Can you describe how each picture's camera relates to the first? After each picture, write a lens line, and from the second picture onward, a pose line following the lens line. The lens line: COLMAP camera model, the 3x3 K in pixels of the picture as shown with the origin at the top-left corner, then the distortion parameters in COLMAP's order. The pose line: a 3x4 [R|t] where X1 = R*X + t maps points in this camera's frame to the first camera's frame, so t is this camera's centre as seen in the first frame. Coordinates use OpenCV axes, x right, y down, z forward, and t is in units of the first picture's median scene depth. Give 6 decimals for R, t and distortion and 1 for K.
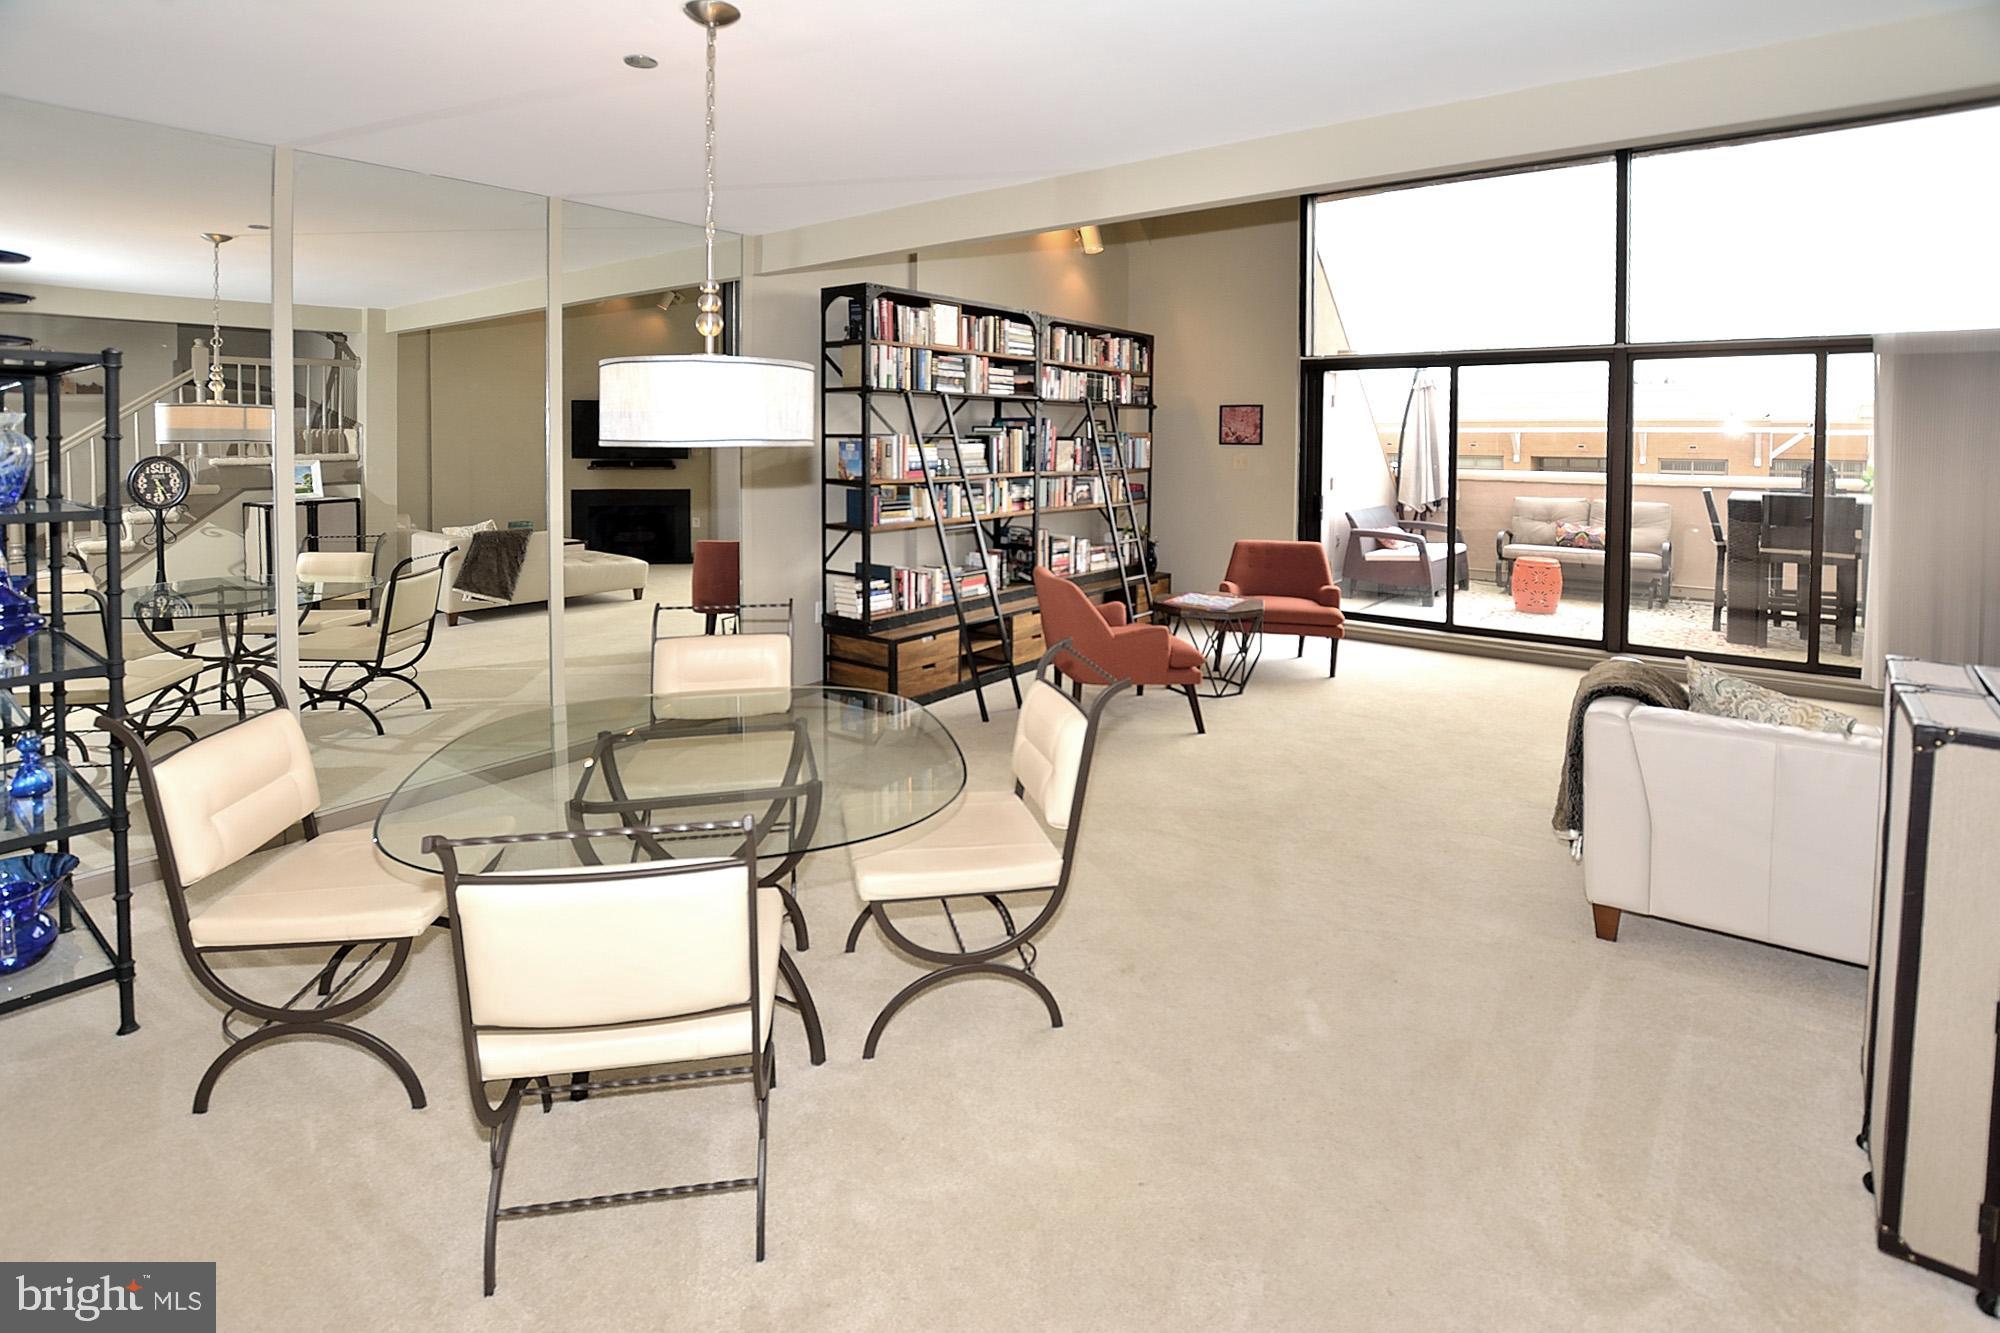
lens RADIAL K [[907.8, 0, 1000.0], [0, 907.8, 666.5], [0, 0, 1]] dist [-0.021258, 0.000241]
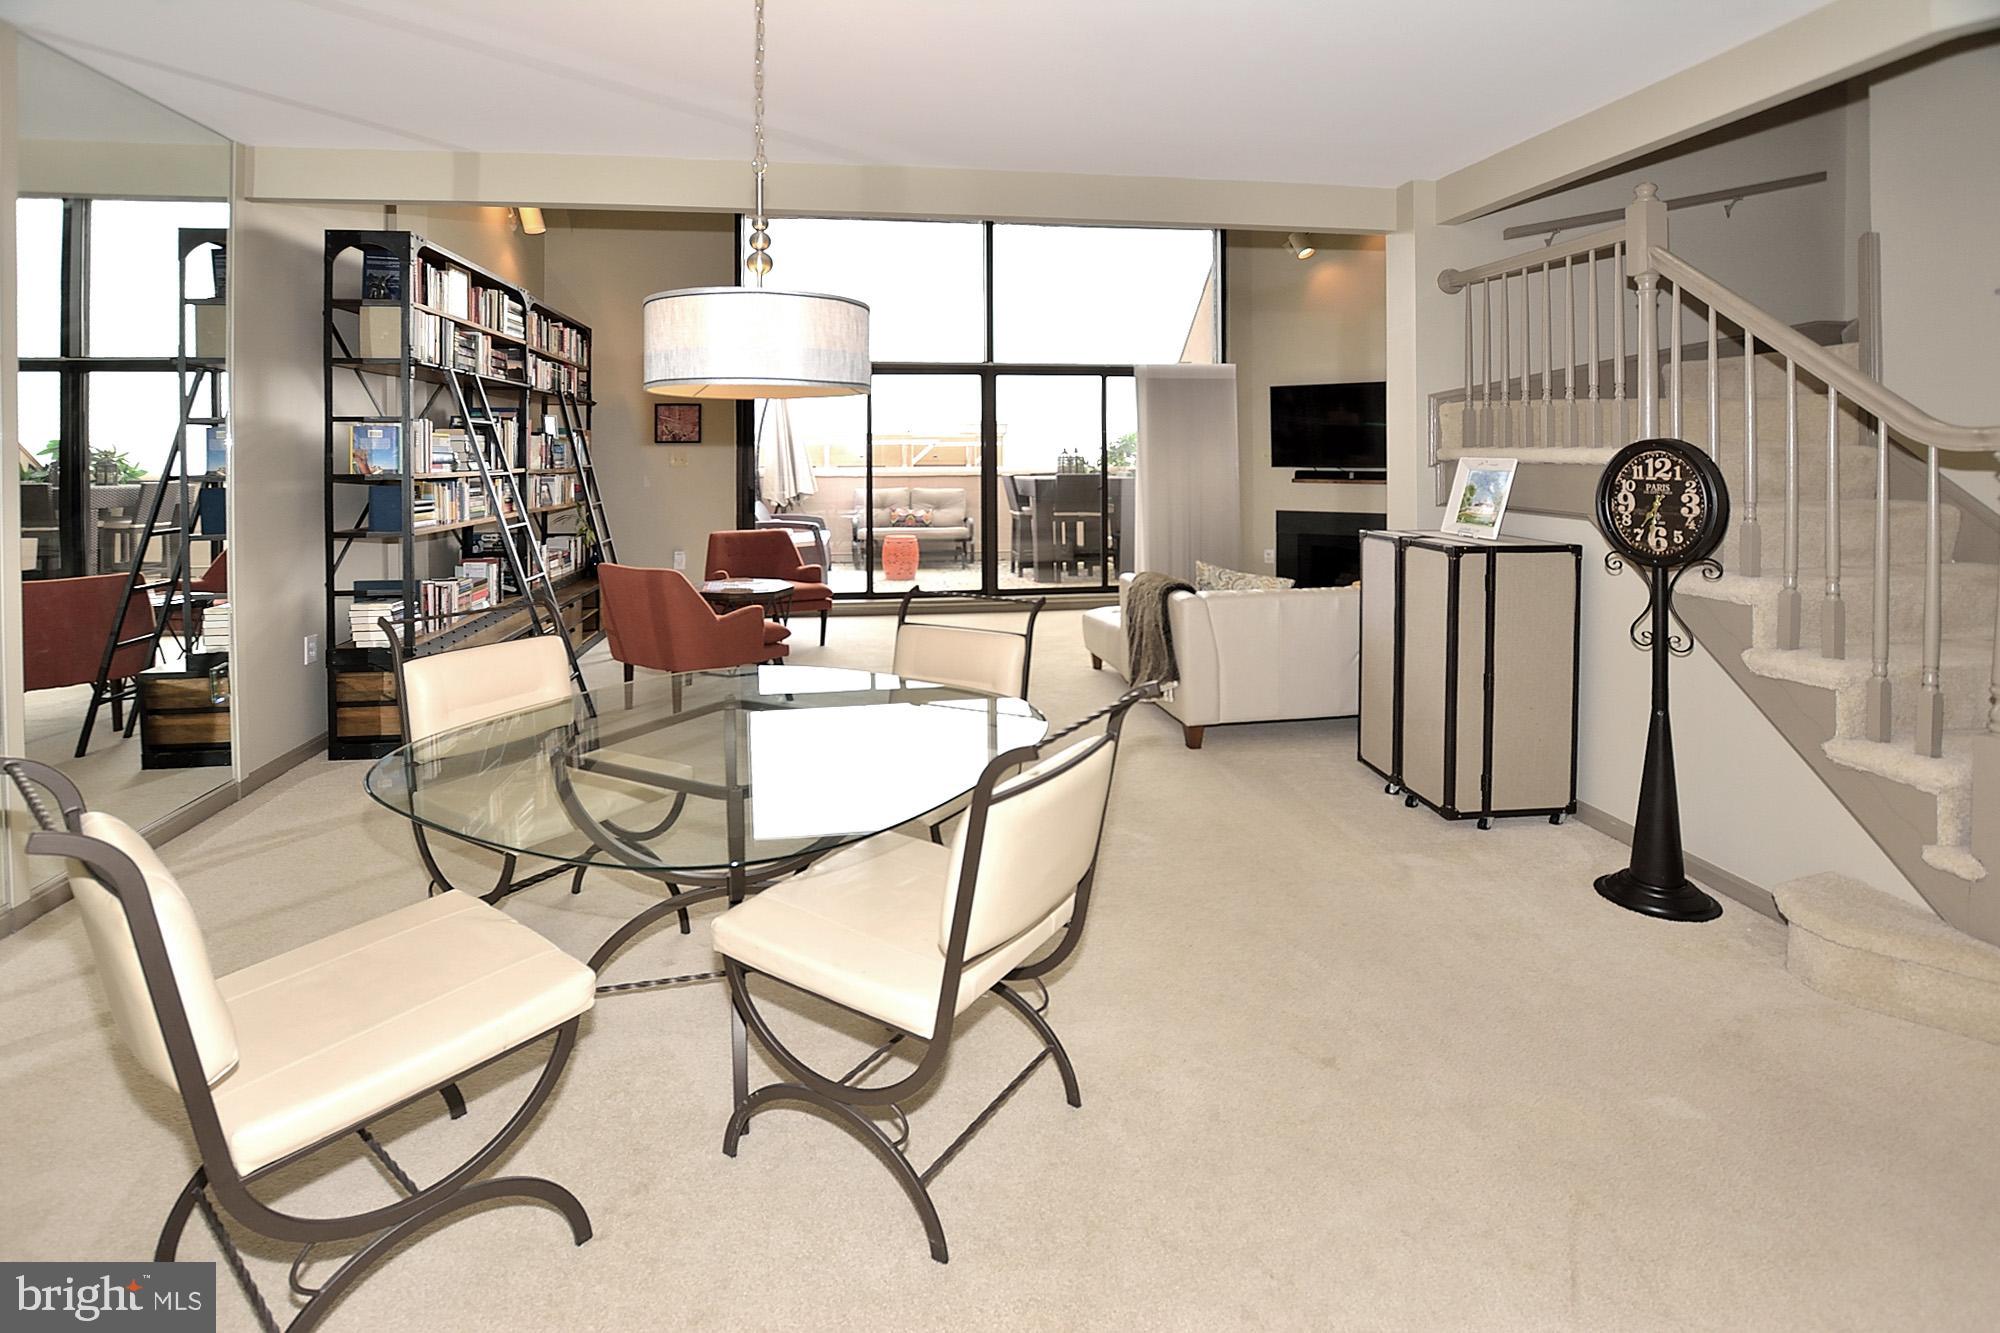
lens RADIAL K [[880.2, 0, 1000.0], [0, 880.2, 666.5], [0, 0, 1]] dist [-0.034436, 0.000177]
pose [[0.715176, -0.167890, 0.678481, -0.261839], [0.171585, 0.983189, 0.062425, 0.007928], [-0.677556, 0.071772, 0.731961, 0.061642]]
